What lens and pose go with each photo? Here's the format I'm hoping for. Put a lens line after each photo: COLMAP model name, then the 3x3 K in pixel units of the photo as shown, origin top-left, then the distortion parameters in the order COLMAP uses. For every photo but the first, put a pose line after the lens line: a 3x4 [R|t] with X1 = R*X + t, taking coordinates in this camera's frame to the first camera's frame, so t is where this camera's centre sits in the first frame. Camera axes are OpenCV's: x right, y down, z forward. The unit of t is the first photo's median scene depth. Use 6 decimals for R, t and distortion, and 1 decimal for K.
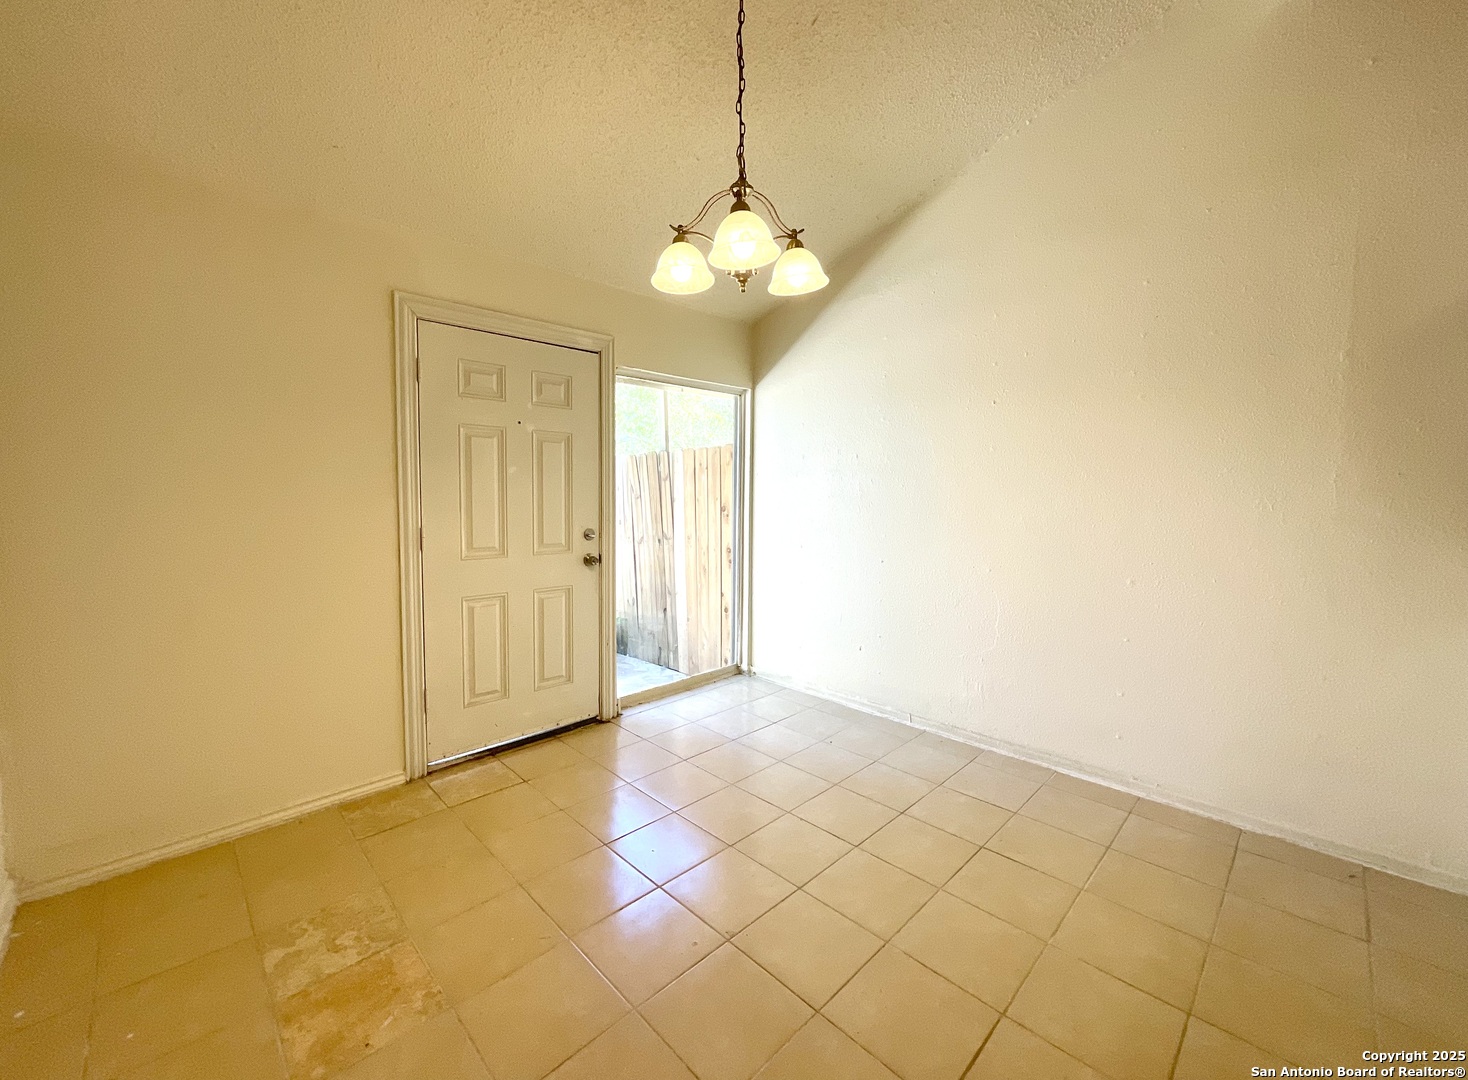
lens RADIAL K [[596.2, 0, 734.3], [0, 596.2, 532.7], [0, 0, 1]] dist [-0.003193, 0.002251]
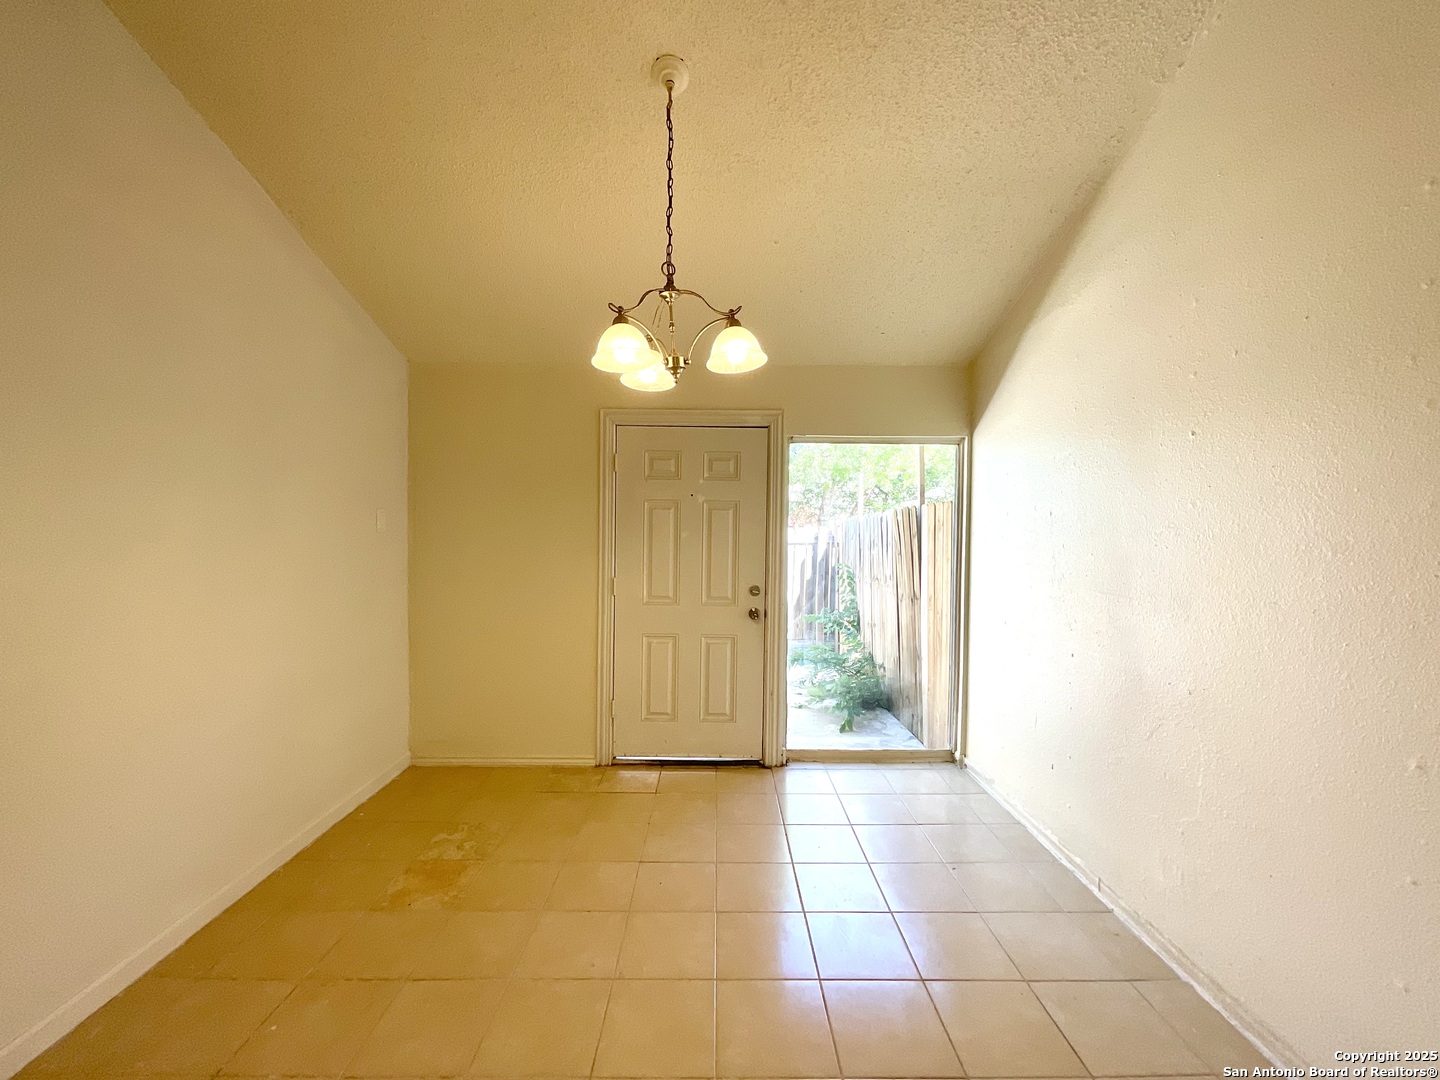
lens RADIAL K [[584.8, 0, 716.9], [0, 584.8, 543.4], [0, 0, 1]] dist [-0.003193, 0.002251]
pose [[0.712571, 0.014693, -0.701446, 0.494705], [-0.053613, 0.997998, -0.033559, -0.047763], [0.699548, 0.061520, 0.711932, 0.185518]]
